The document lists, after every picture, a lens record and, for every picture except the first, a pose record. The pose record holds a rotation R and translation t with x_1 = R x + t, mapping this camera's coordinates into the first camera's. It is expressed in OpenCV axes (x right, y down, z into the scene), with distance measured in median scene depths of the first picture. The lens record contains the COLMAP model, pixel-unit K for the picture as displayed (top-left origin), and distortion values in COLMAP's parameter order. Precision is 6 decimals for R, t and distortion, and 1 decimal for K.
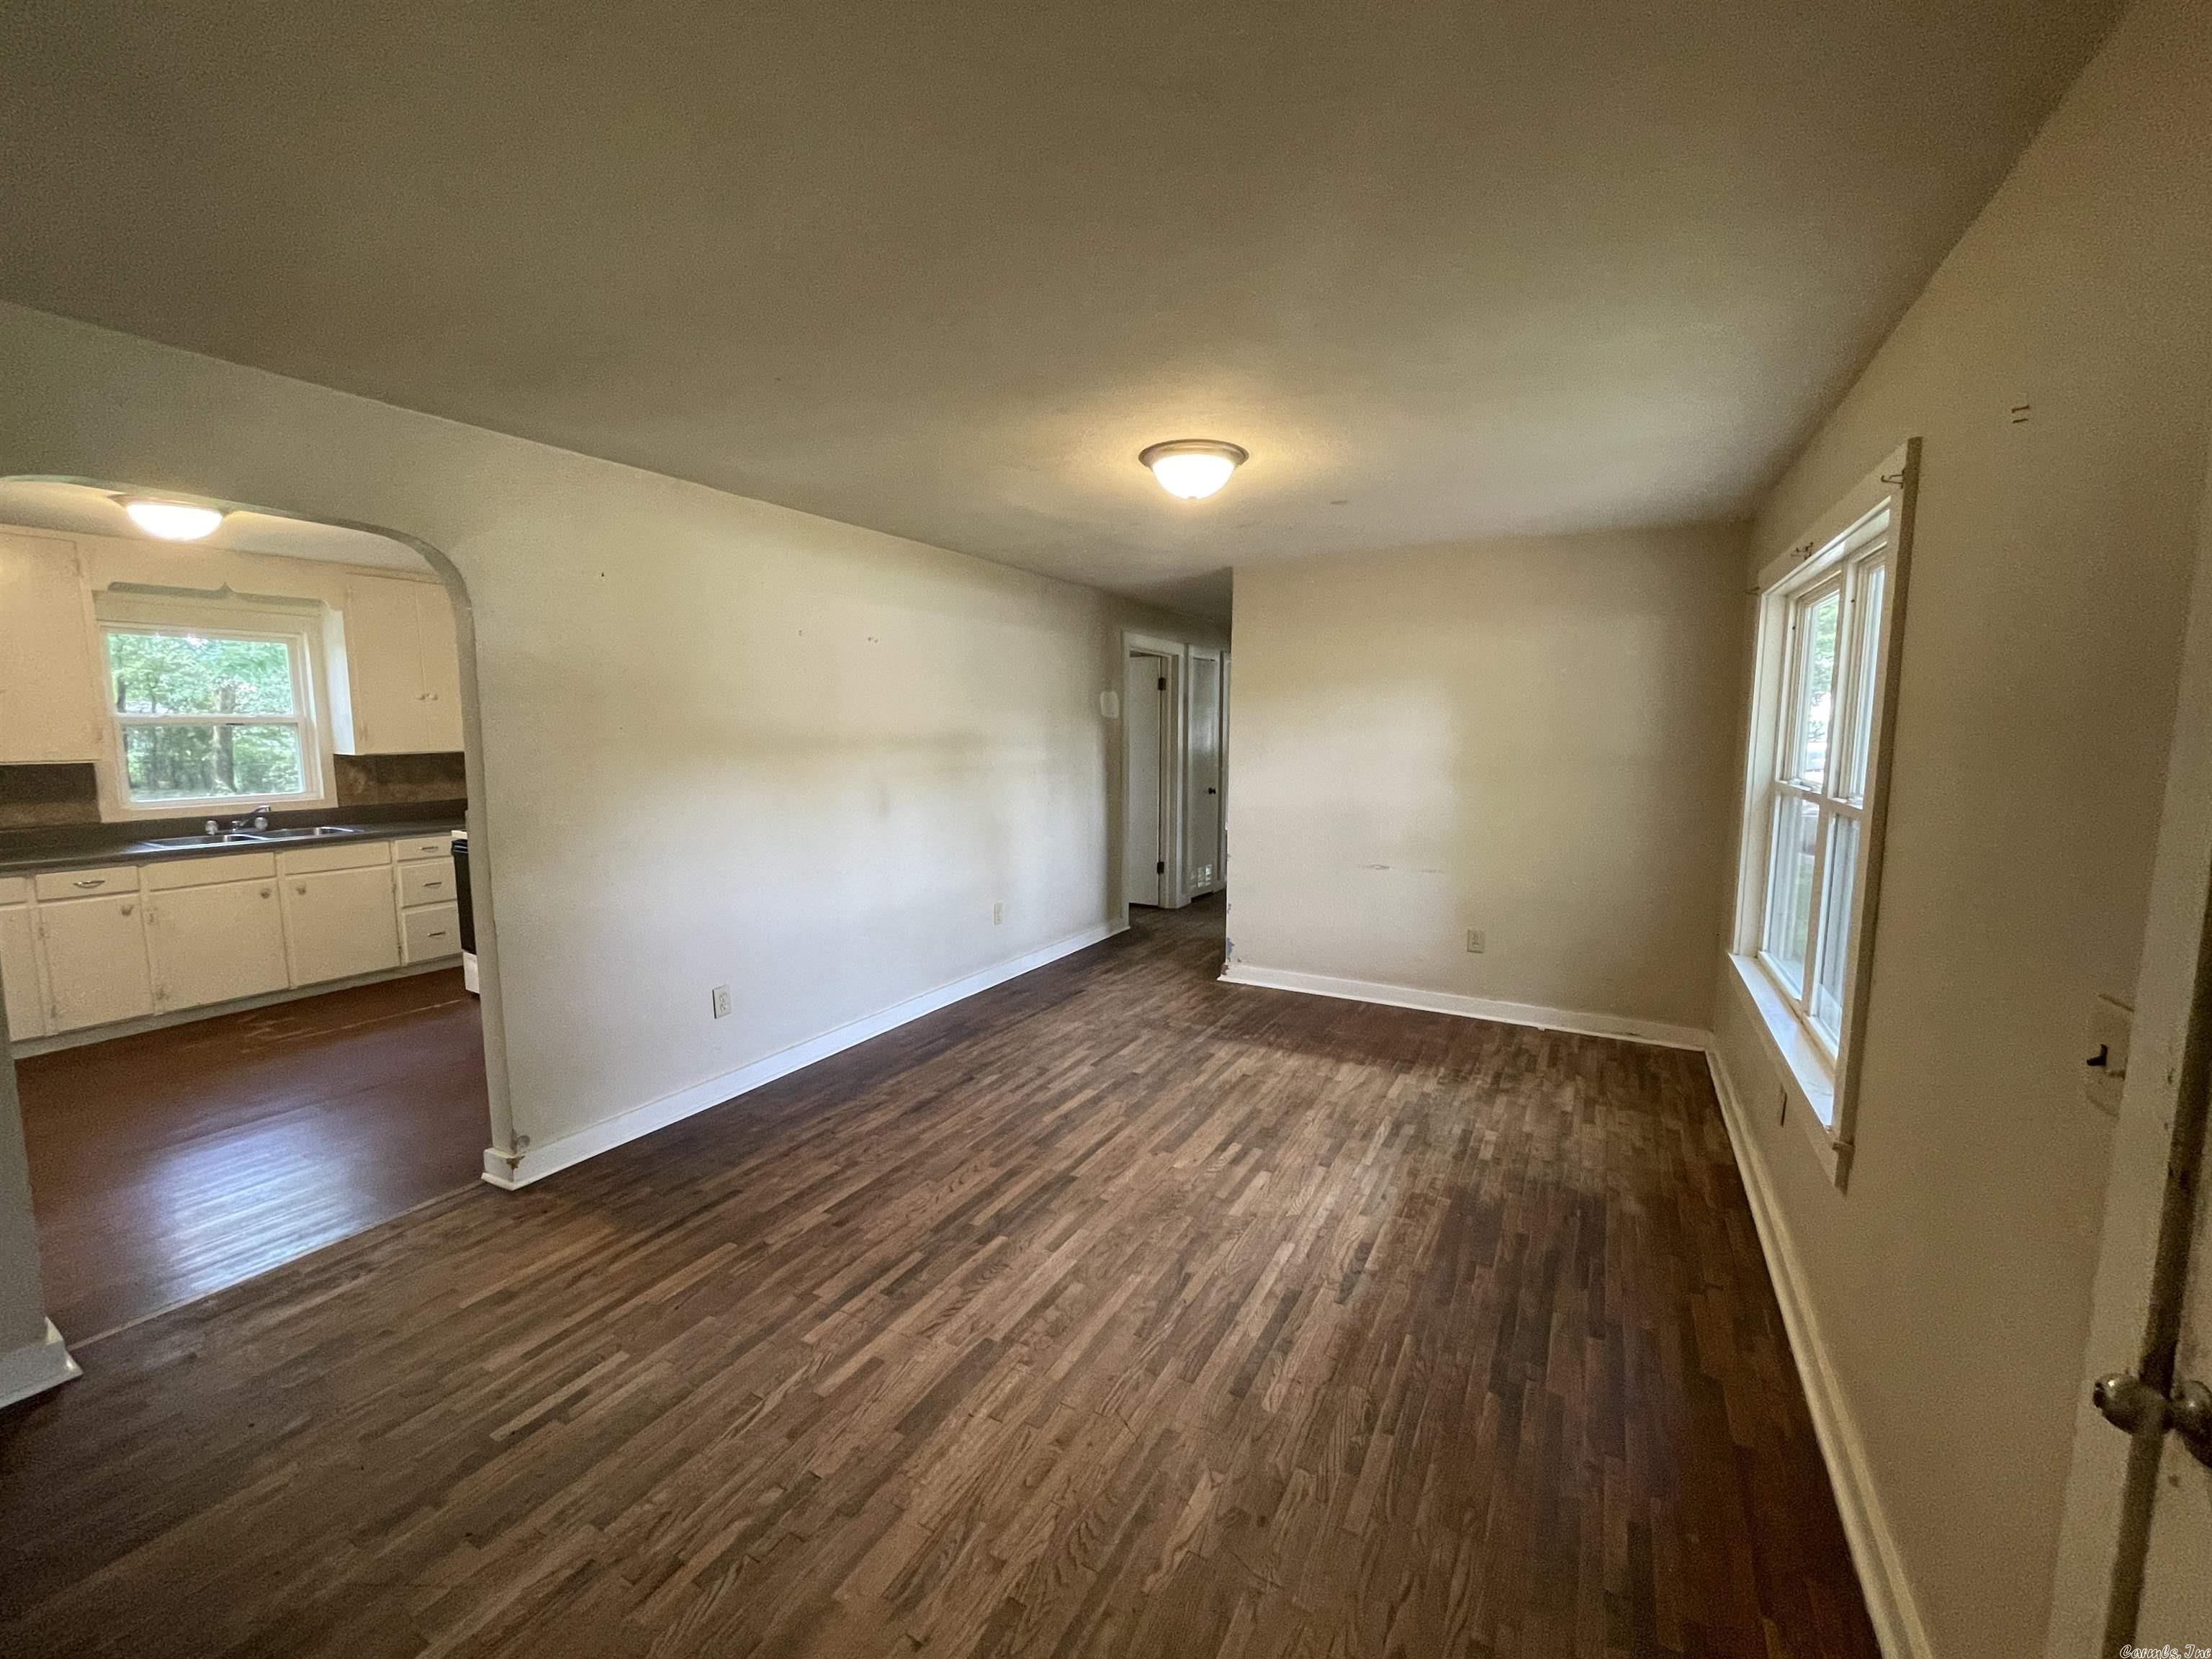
lens RADIAL K [[885.2, 0, 1098.8], [0, 885.2, 827.4], [0, 0, 1]] dist [-0.000791, 0.000191]
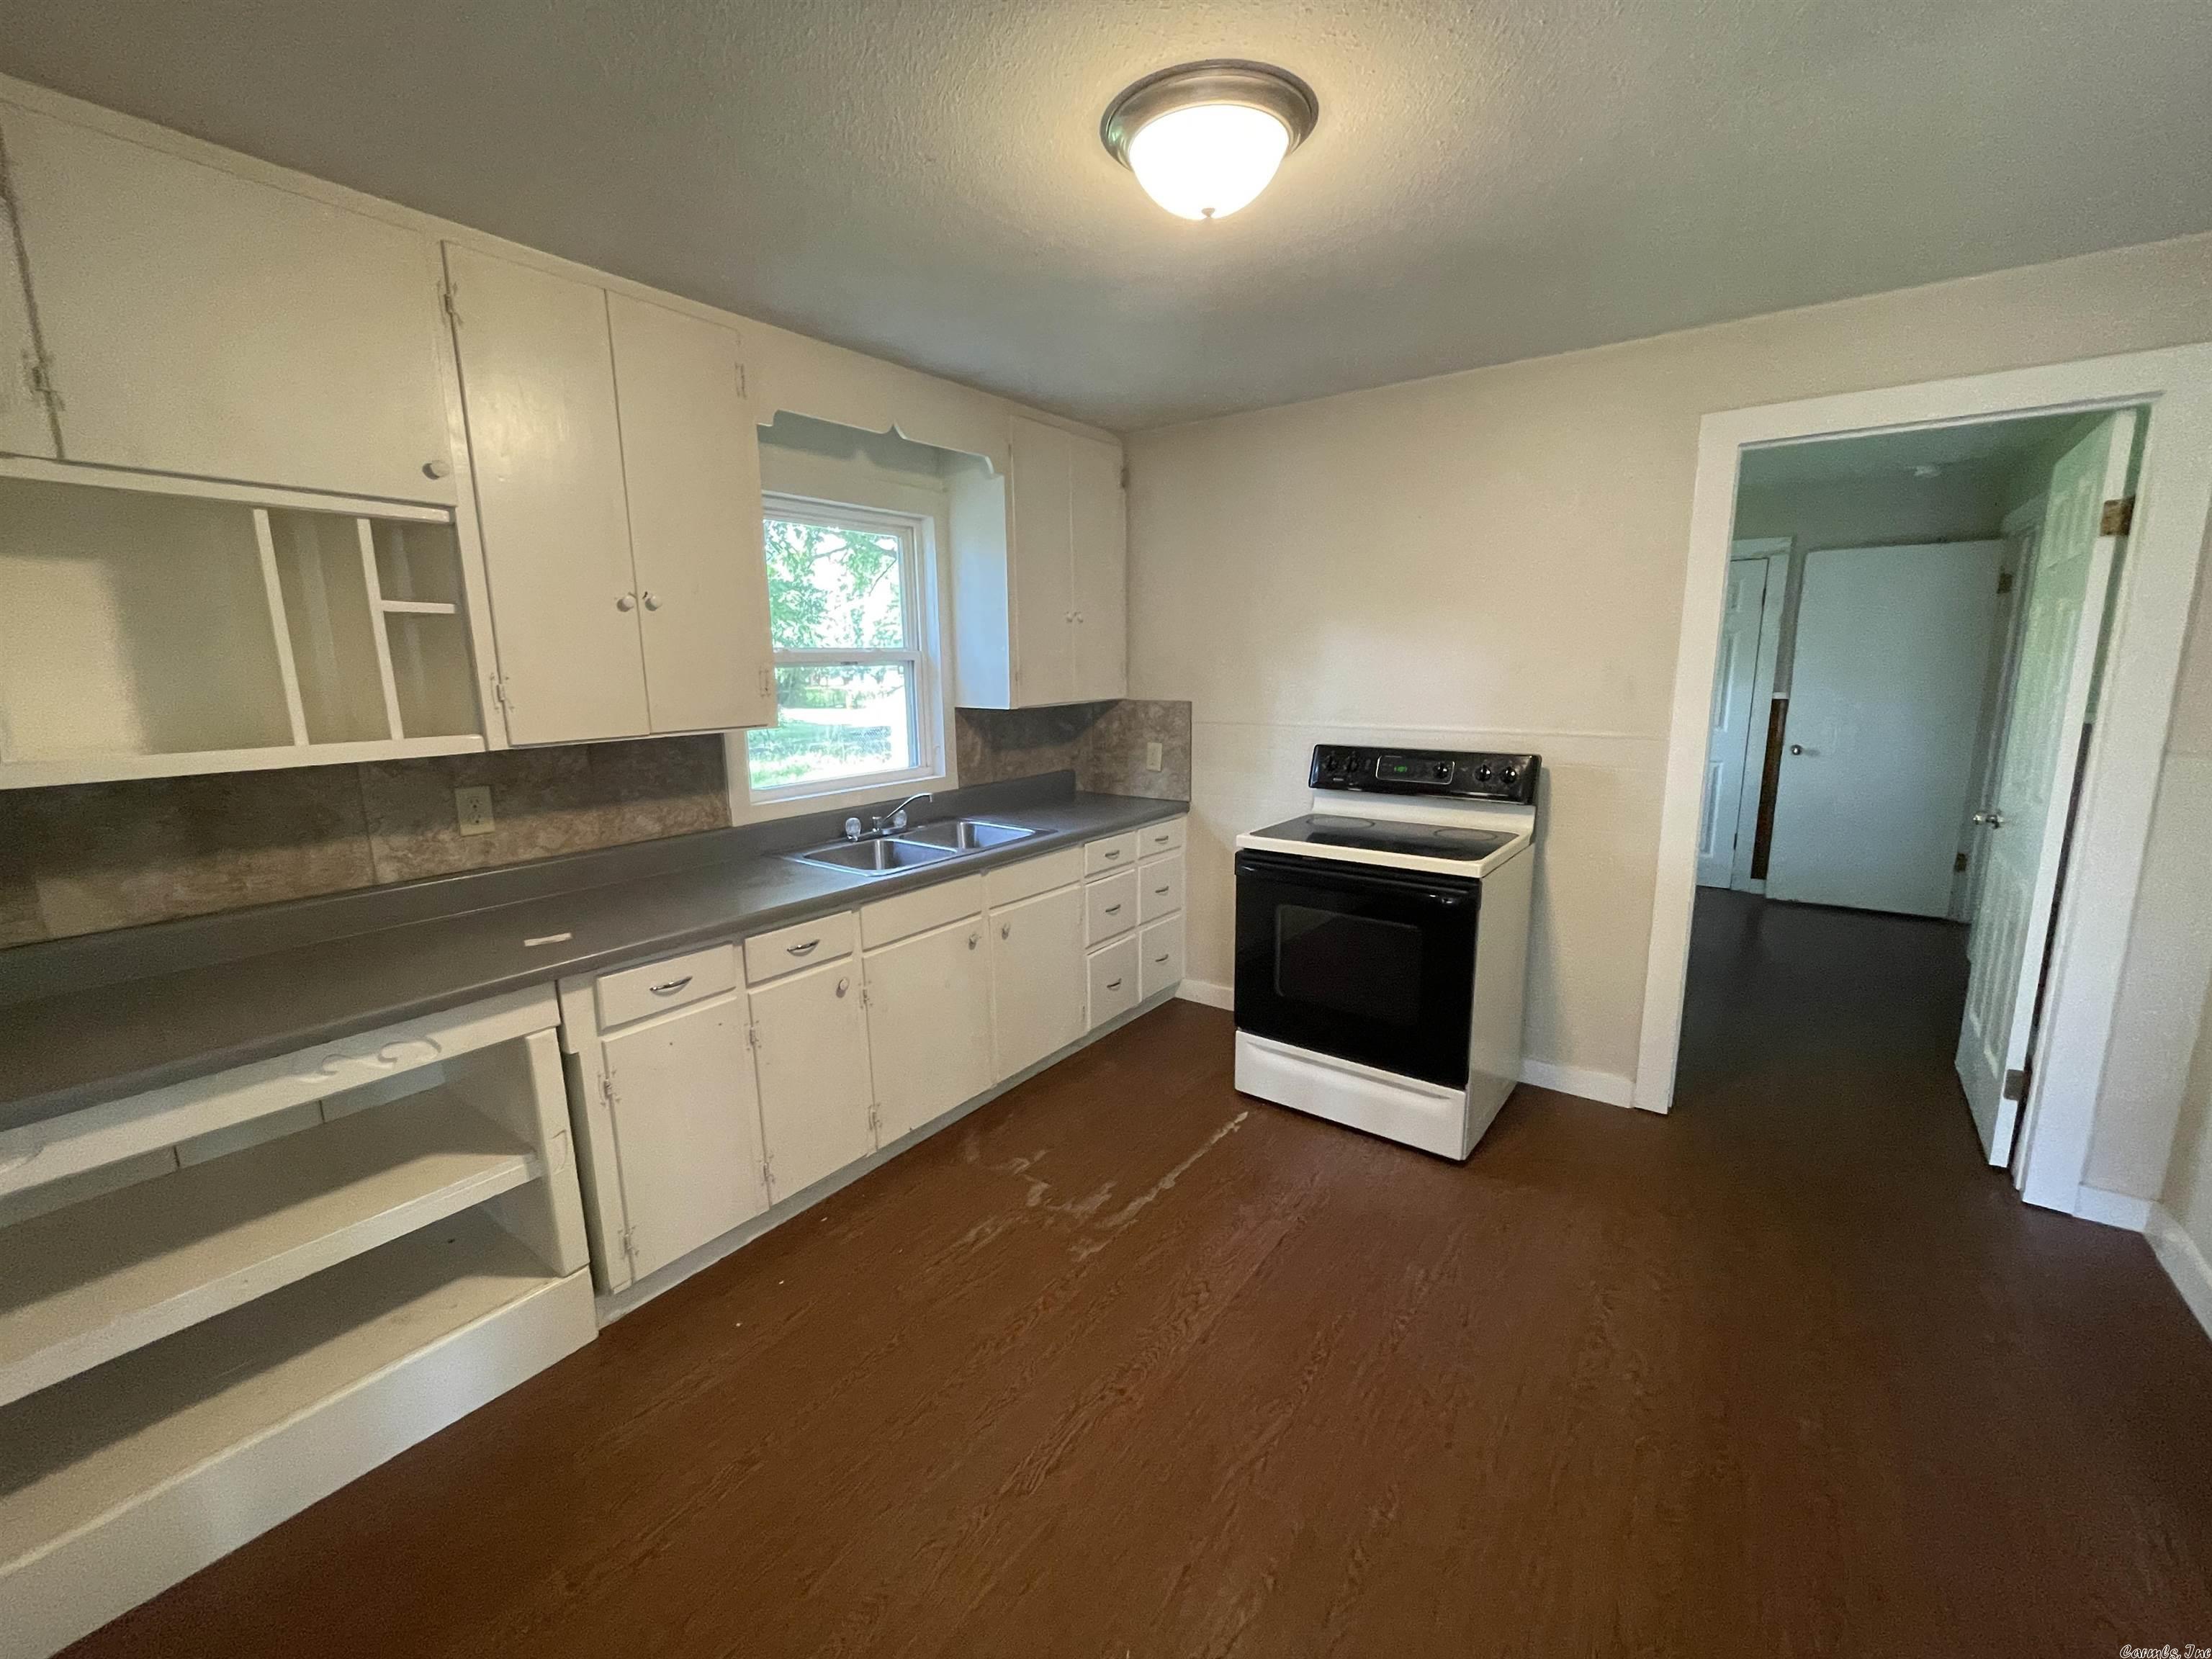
lens RADIAL K [[885.2, 0, 1112.9], [0, 885.2, 824.5], [0, 0, 1]] dist [-0.000791, 0.000191]
pose [[0.993159, 0.004552, -0.116678, -0.681840], [0.003014, 0.997908, 0.064584, -0.039260], [0.116728, -0.064494, 0.991068, 0.362328]]
